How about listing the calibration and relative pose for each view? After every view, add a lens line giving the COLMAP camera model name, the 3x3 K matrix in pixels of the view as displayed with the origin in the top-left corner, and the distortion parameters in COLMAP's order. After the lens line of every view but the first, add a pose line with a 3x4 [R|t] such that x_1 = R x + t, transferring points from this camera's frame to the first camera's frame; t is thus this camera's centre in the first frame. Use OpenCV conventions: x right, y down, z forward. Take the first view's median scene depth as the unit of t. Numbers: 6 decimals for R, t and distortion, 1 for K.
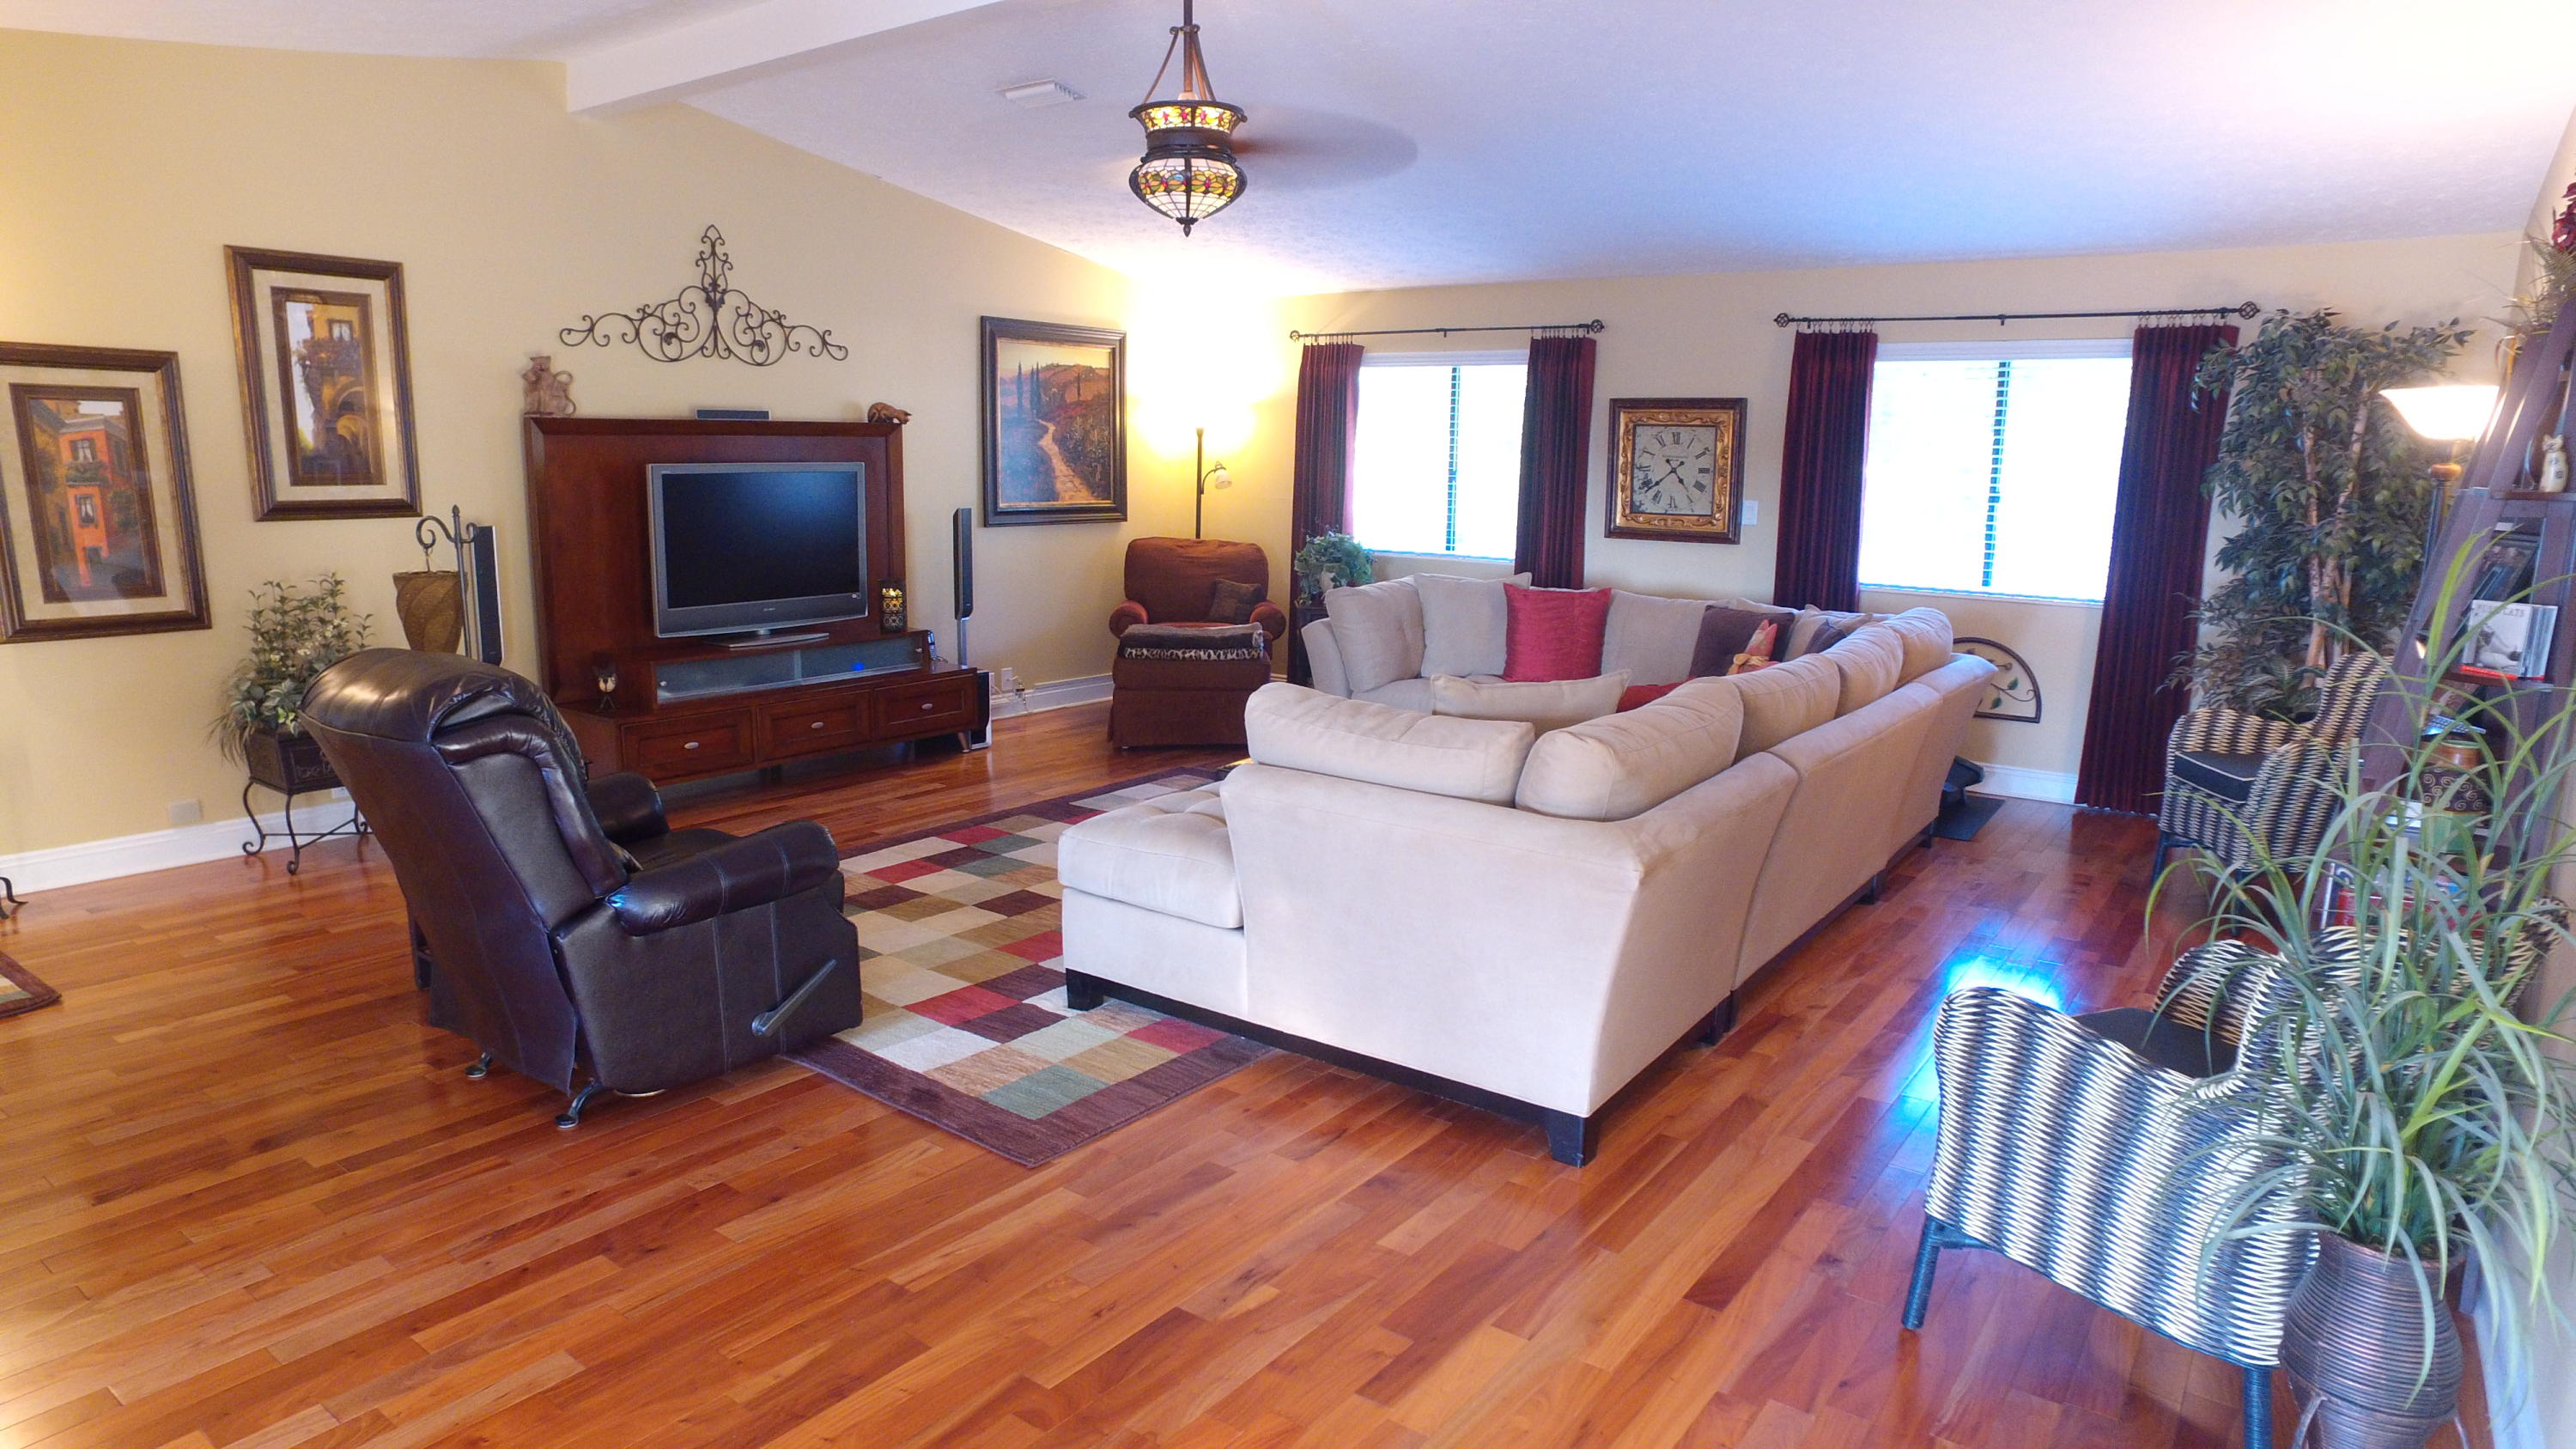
lens RADIAL K [[1477.6, 0, 1296.9], [0, 1477.6, 770.5], [0, 0, 1]] dist [-0.063936, 0.019233]
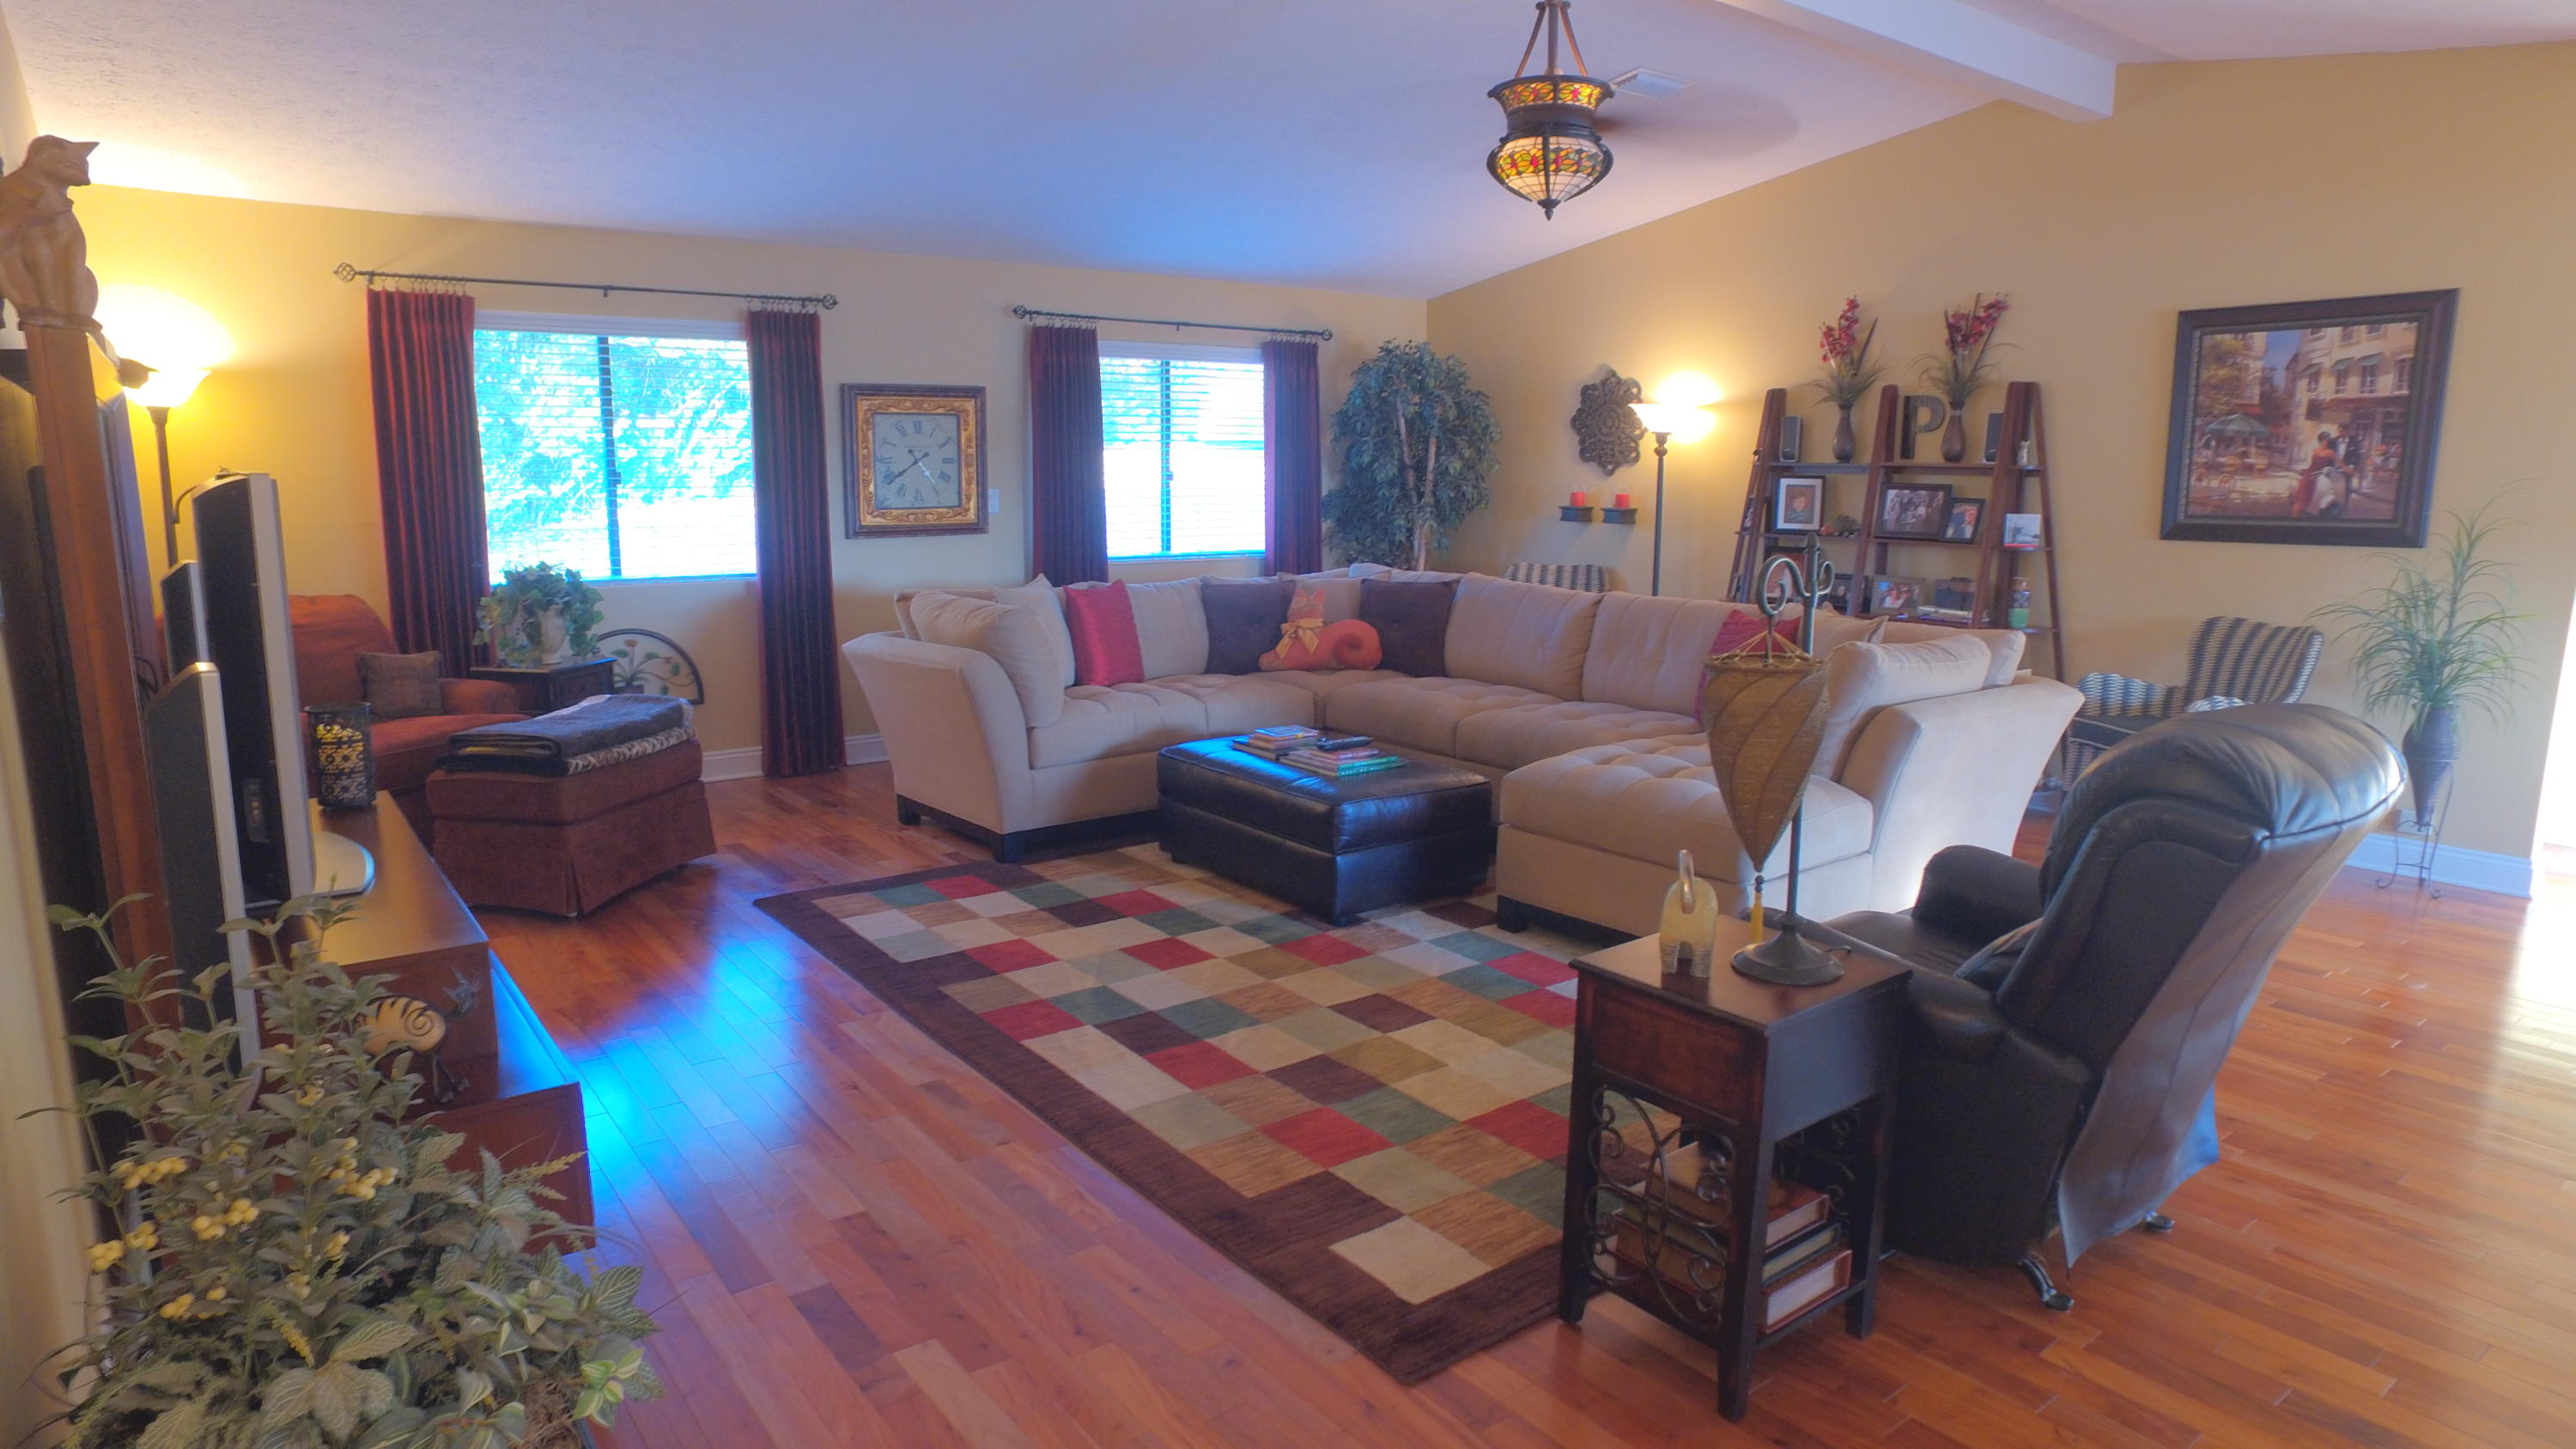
lens RADIAL K [[1477.6, 0, 1310.1], [0, 1477.6, 731.6], [0, 0, 1]] dist [-0.063936, 0.019233]
pose [[0.297541, -0.186202, 0.936375, -0.584841], [0.201322, 0.970979, 0.129112, -0.107242], [-0.933241, 0.150096, 0.326392, 0.483962]]
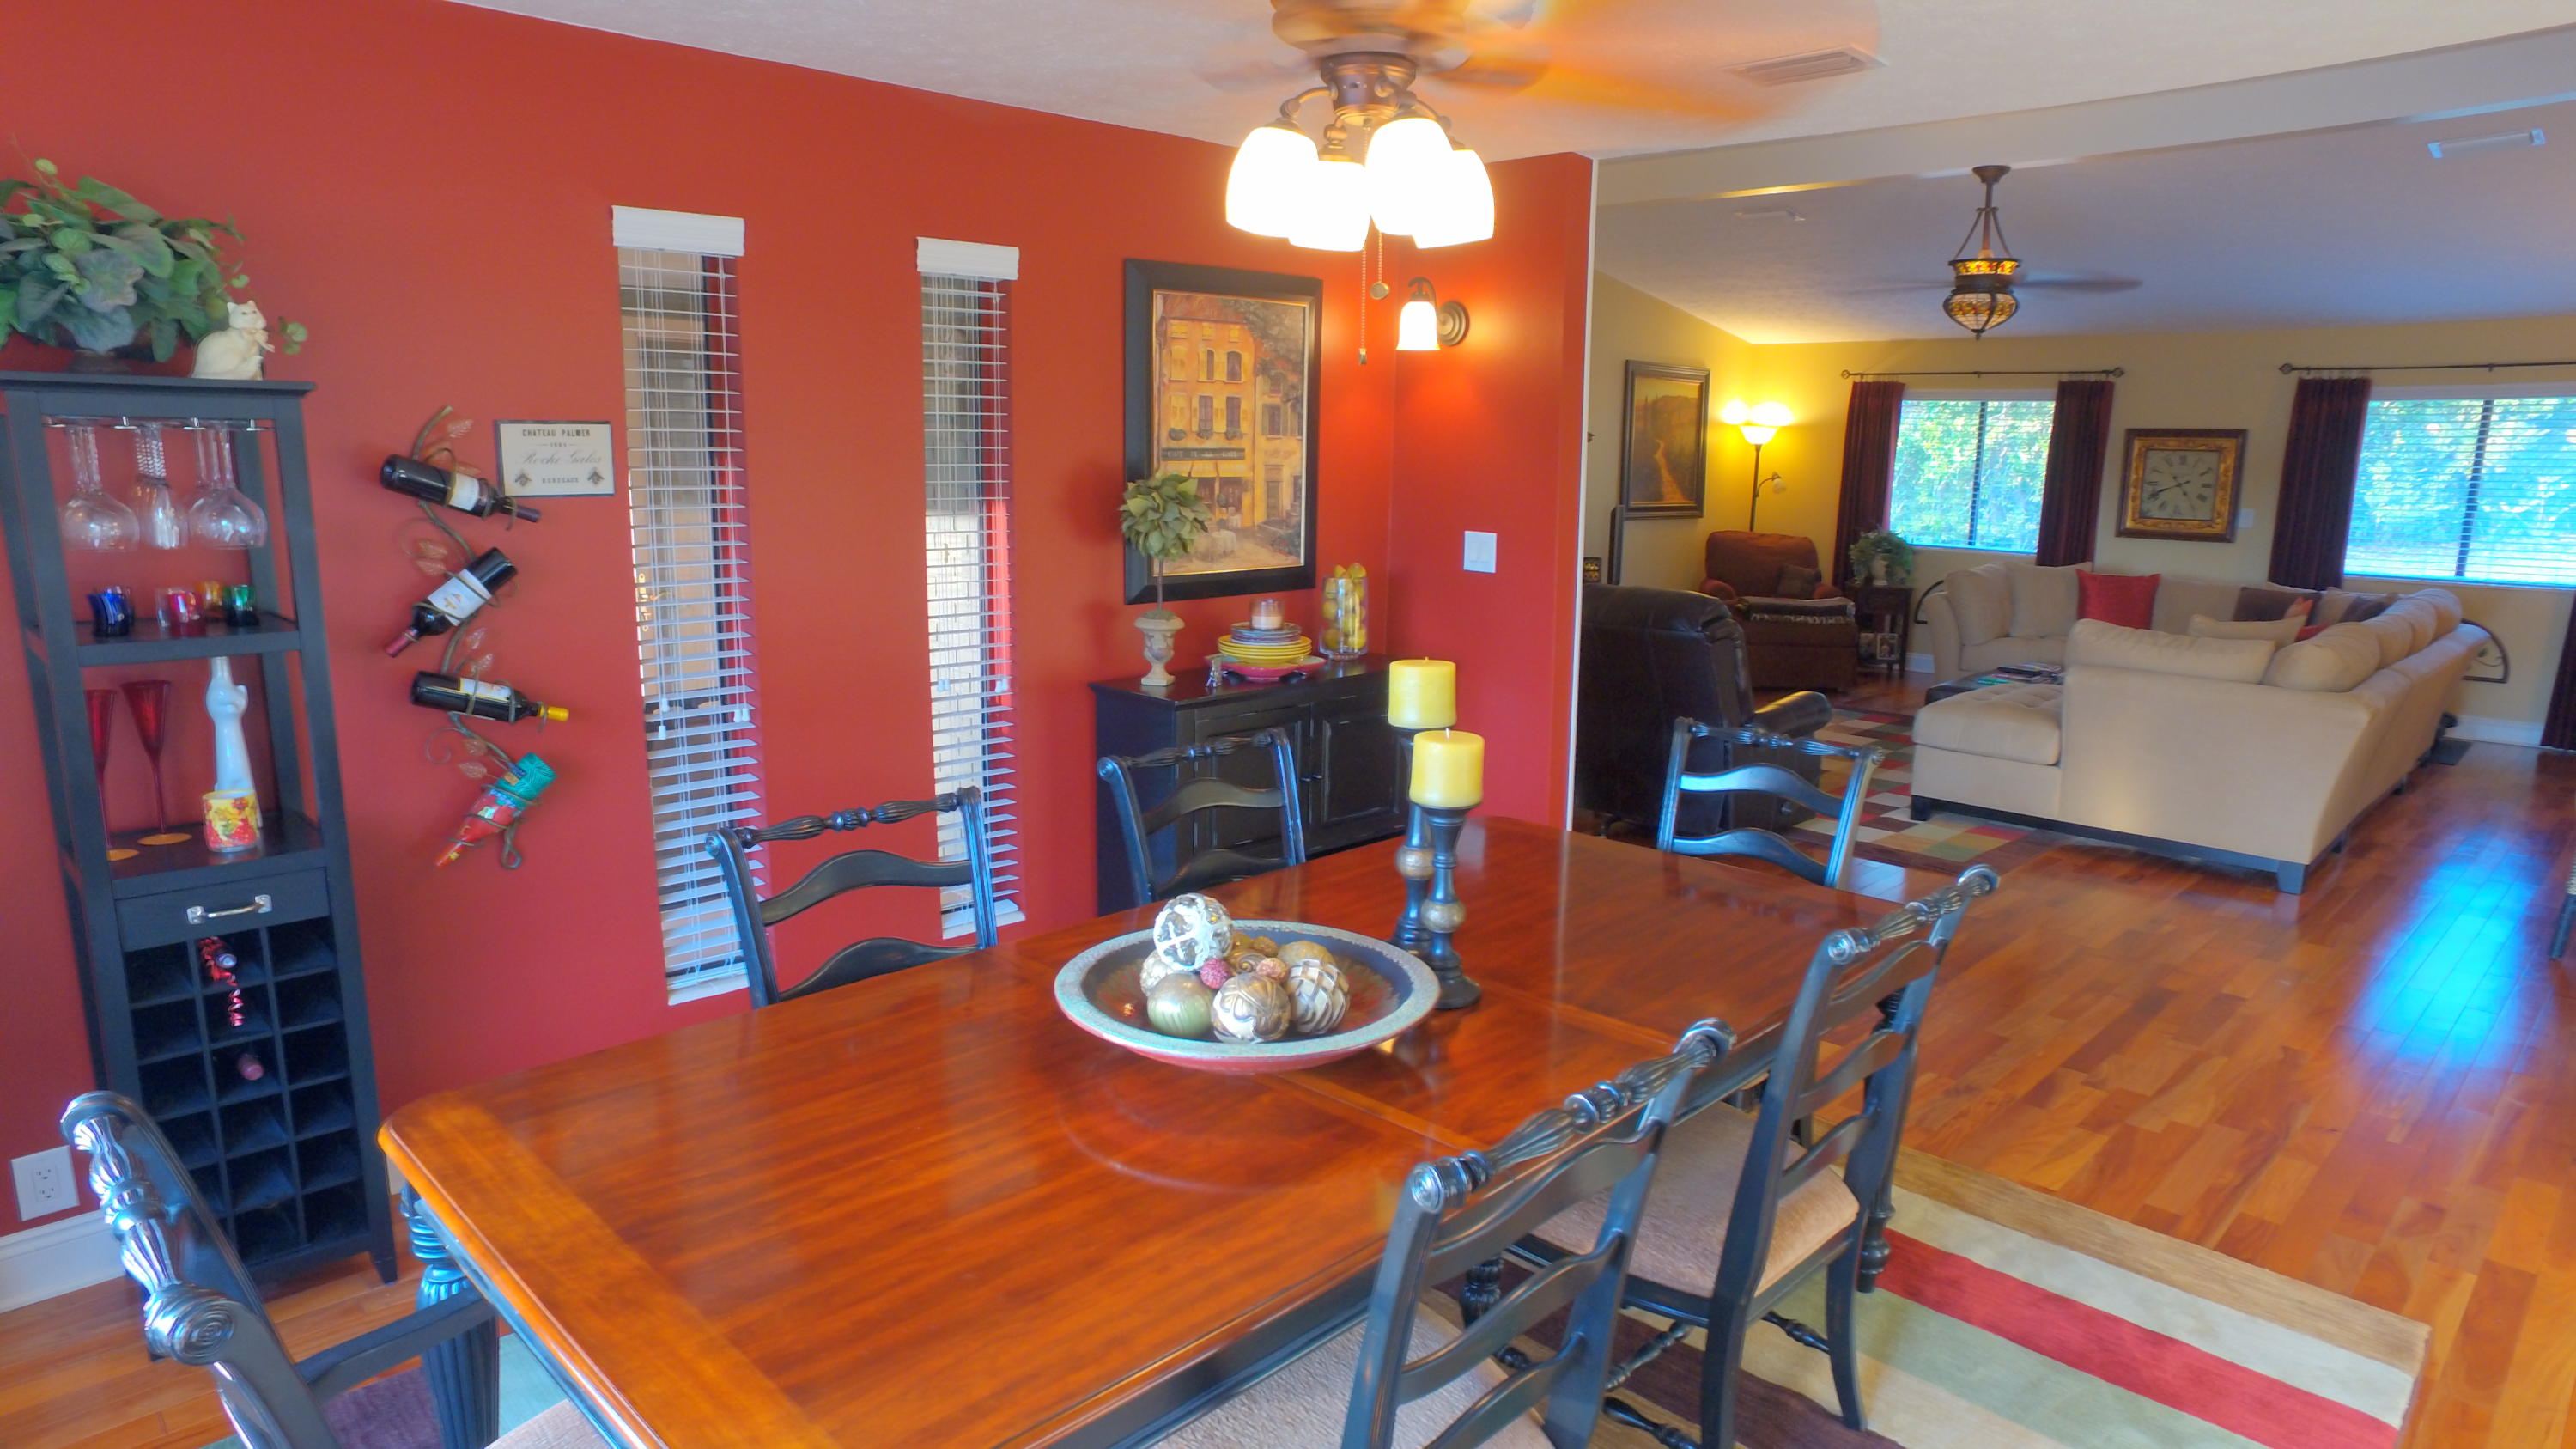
lens RADIAL K [[1477.6, 0, 1298.3], [0, 1477.6, 735.8], [0, 0, 1]] dist [-0.063936, 0.019233]
pose [[0.986578, 0.032964, -0.159929, -0.291549], [-0.036261, 0.999185, -0.017738, 0.063504], [0.159213, 0.023299, 0.986969, -0.356240]]
